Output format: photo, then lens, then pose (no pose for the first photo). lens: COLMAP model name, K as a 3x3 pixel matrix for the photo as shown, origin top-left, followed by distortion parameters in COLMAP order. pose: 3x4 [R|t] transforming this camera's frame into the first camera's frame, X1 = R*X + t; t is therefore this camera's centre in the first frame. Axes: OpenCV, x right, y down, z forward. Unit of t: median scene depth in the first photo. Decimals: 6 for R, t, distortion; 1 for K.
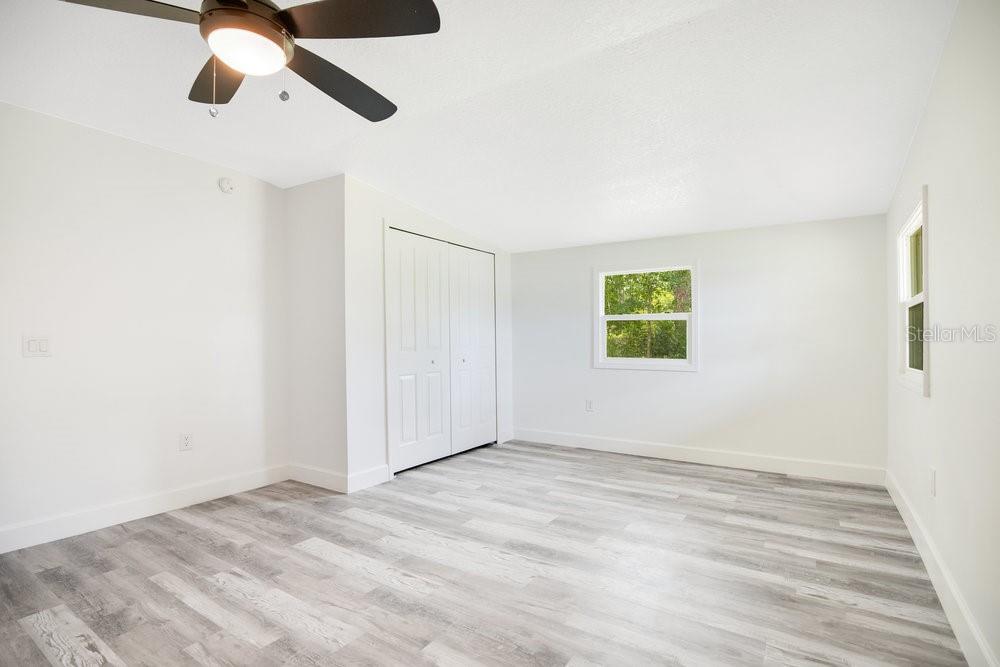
lens RADIAL K [[466.4, 0, 506.8], [0, 466.4, 335.6], [0, 0, 1]] dist [-0.026102, 0.001660]
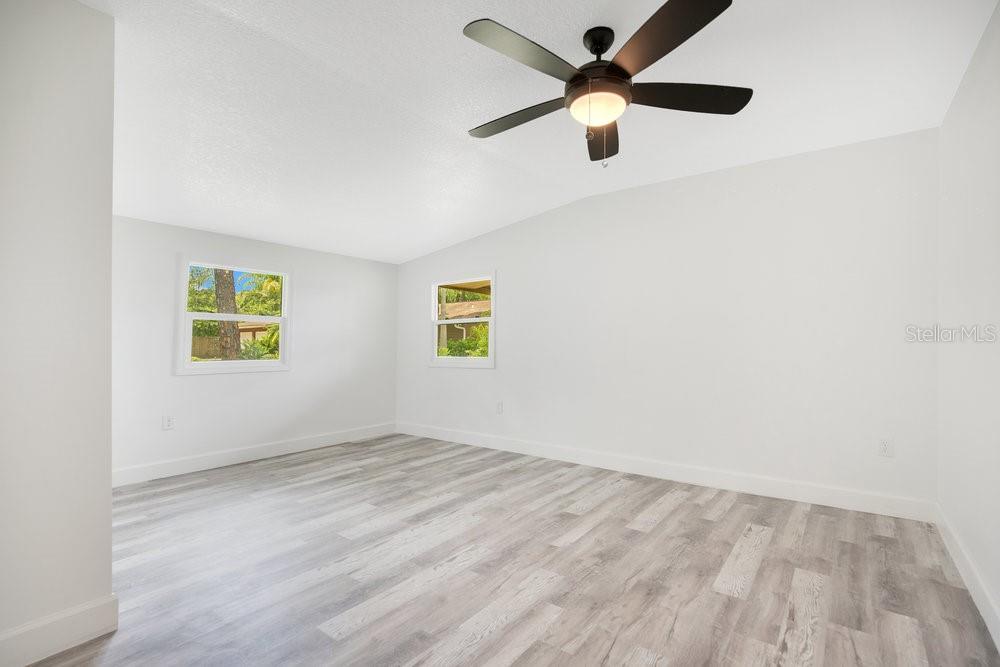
lens RADIAL K [[466.4, 0, 506.8], [0, 466.4, 335.6], [0, 0, 1]] dist [-0.026102, 0.001660]
pose [[0.072136, 0.020323, 0.997188, -1.077505], [-0.006299, 0.999782, -0.019921, 0.023105], [-0.997375, -0.004844, 0.072248, 0.678625]]
